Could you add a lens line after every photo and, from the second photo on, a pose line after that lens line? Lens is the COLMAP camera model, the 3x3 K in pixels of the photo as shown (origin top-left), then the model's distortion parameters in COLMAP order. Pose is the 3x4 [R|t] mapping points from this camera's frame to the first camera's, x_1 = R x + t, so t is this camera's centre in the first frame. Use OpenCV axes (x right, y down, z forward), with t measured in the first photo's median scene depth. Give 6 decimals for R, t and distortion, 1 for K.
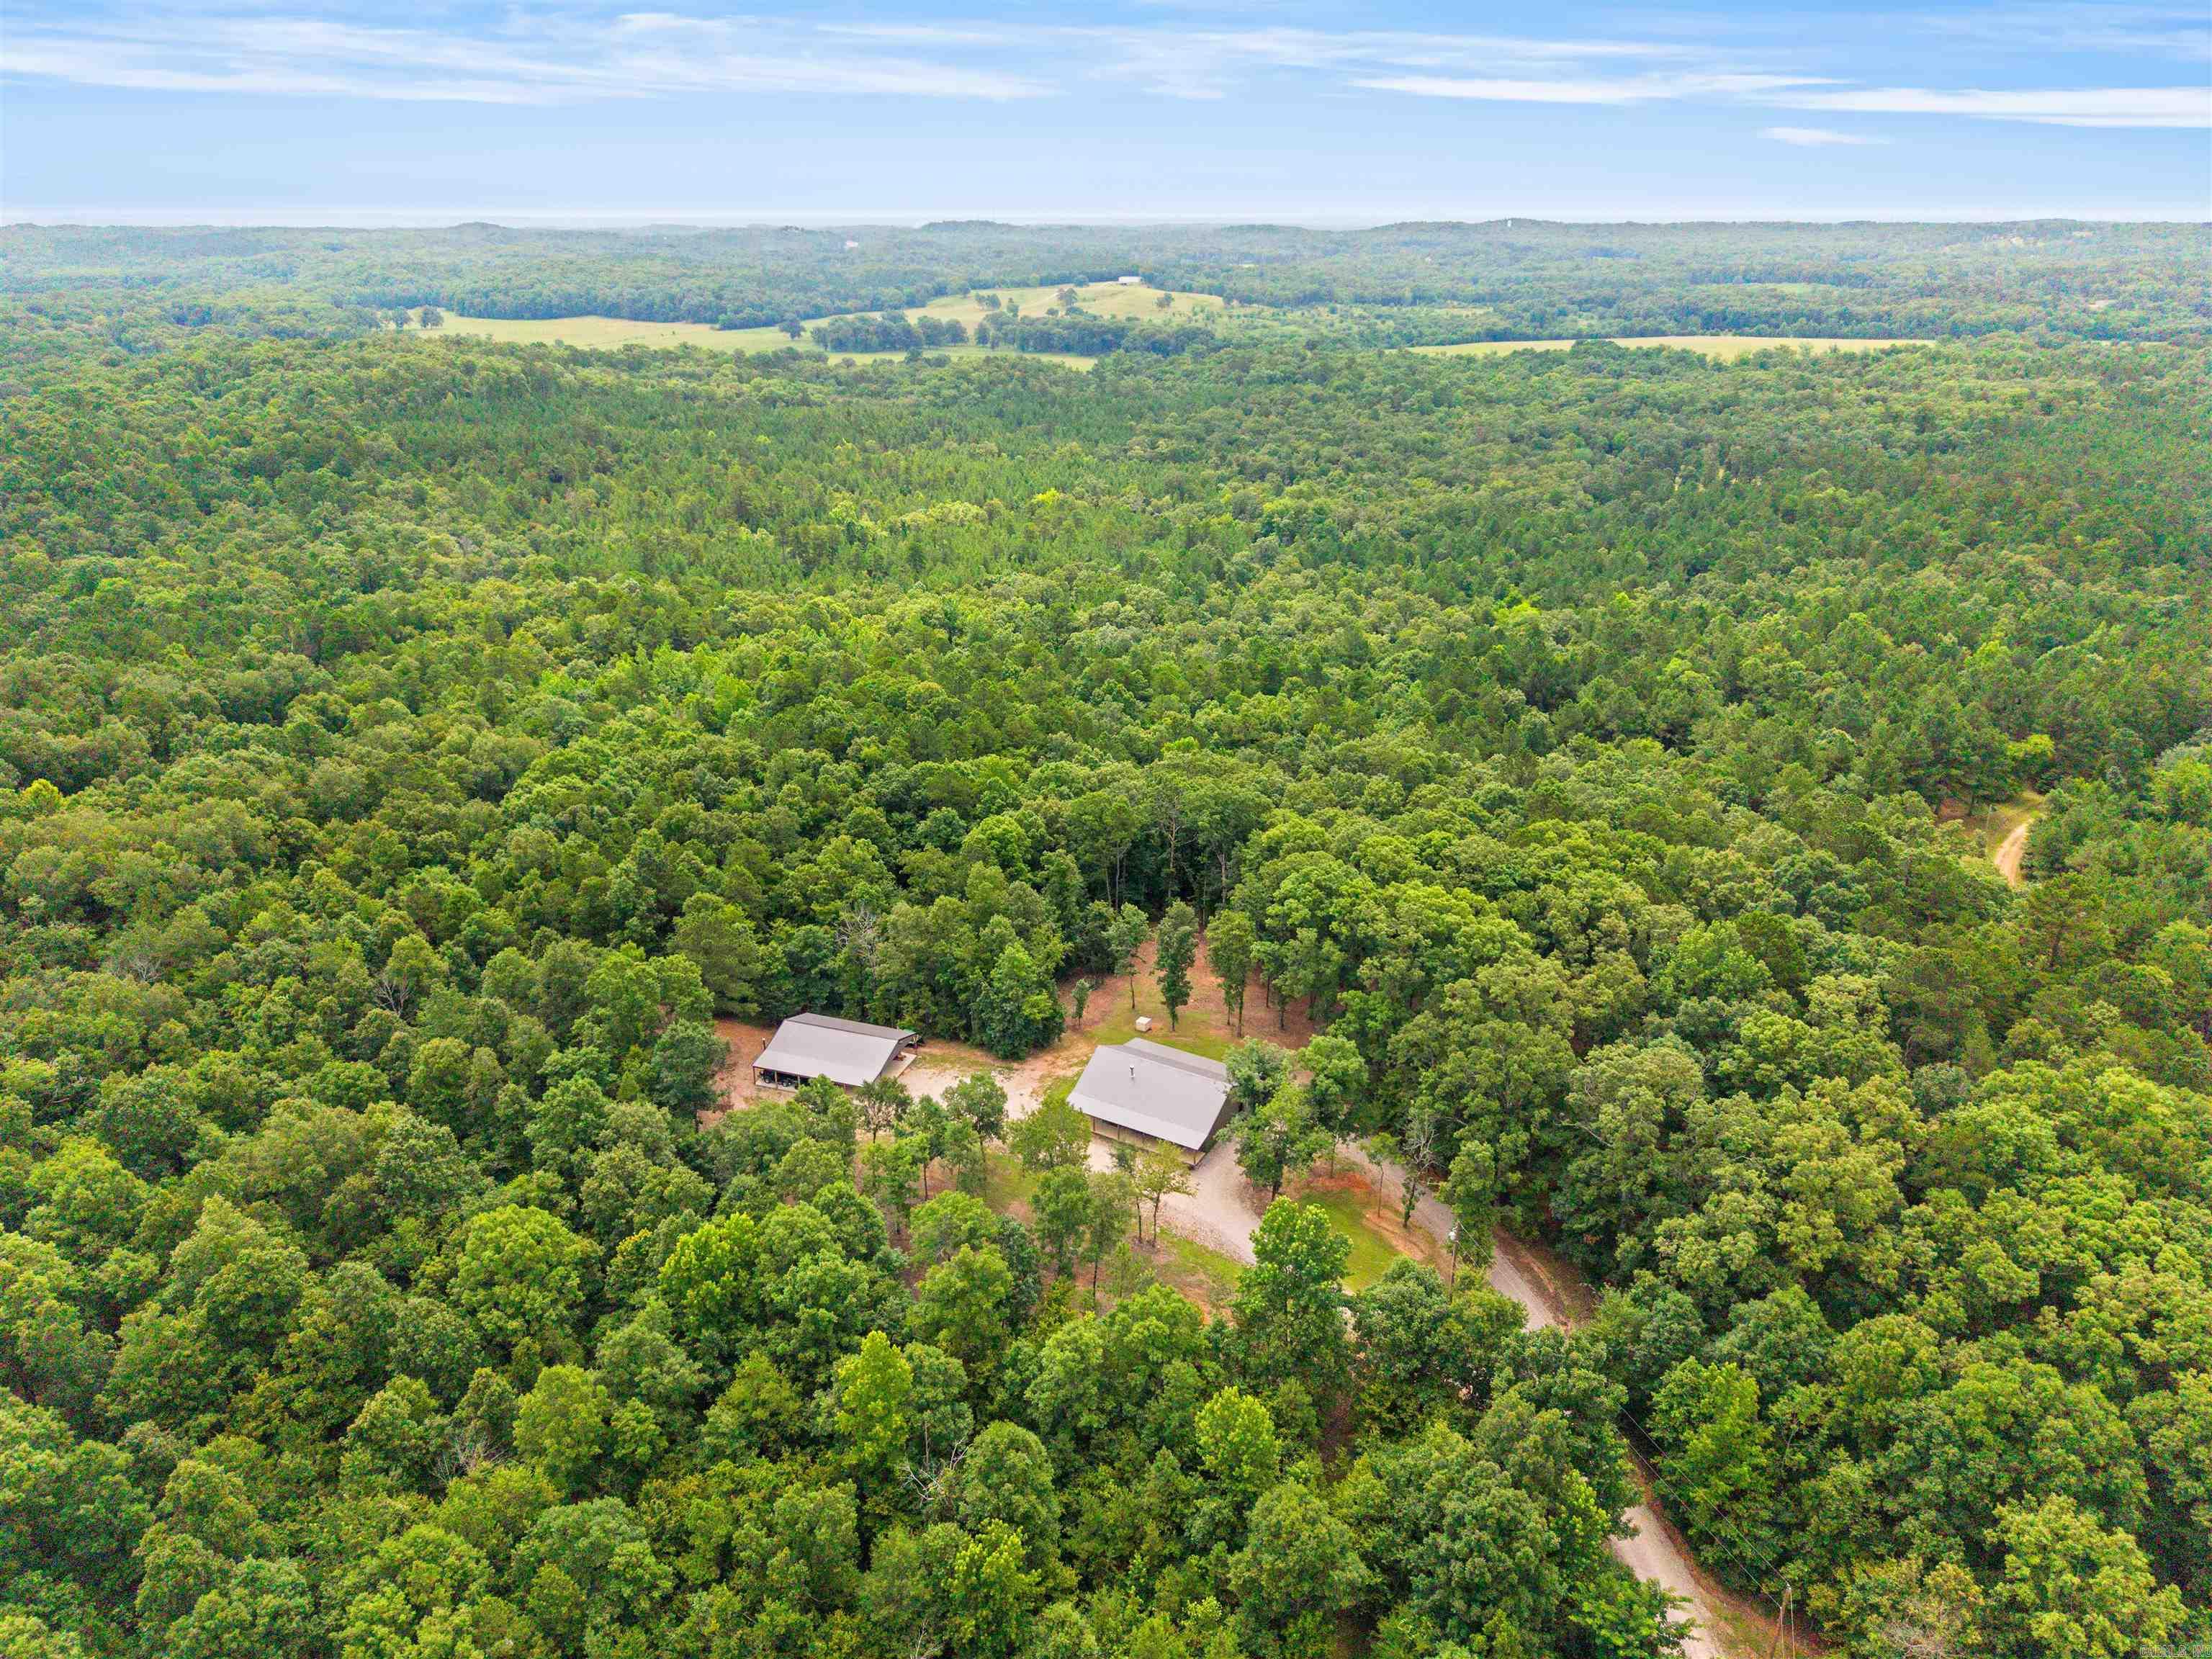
lens RADIAL K [[1542.5, 0, 1106.0], [0, 1542.5, 829.5], [0, 0, 1]] dist [0.031776, -0.001036]
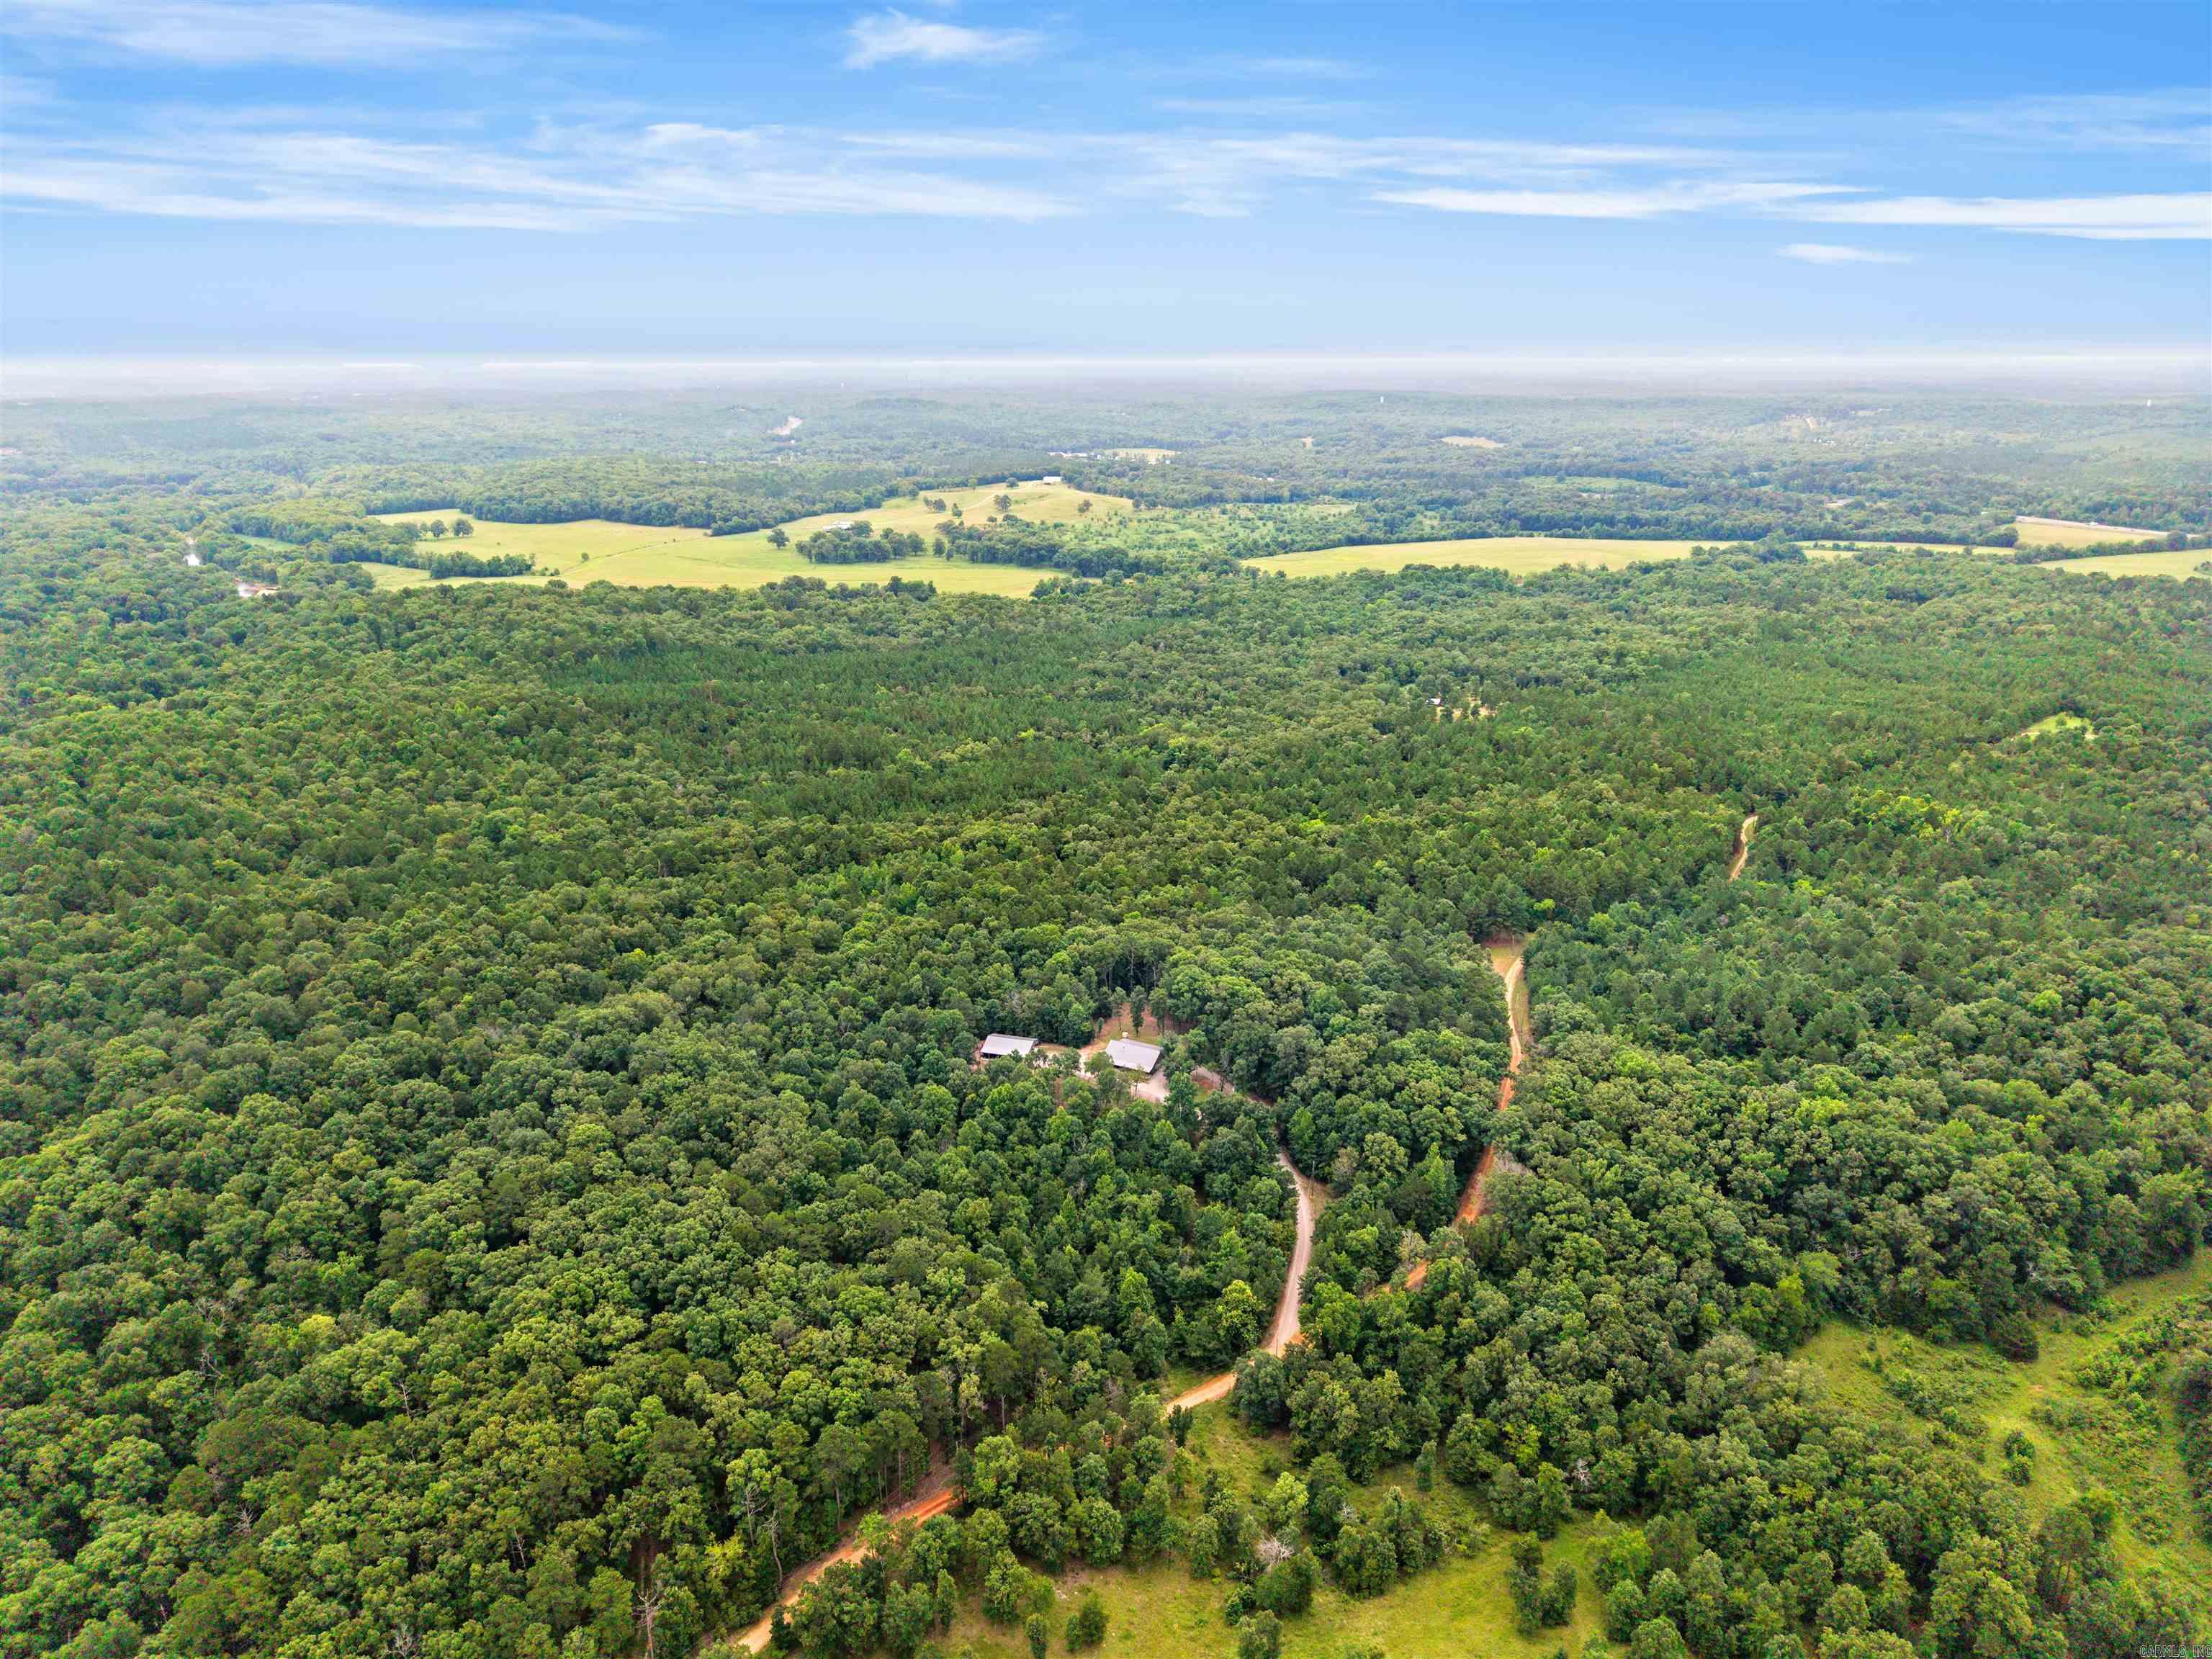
lens RADIAL K [[1549.9, 0, 1106.0], [0, 1549.9, 829.5], [0, 0, 1]] dist [0.127833, -0.000241]
pose [[0.998284, -0.020207, 0.054962, -0.122063], [0.024145, 0.997115, -0.071968, -0.023592], [-0.053349, 0.073172, 0.995891, -1.359856]]
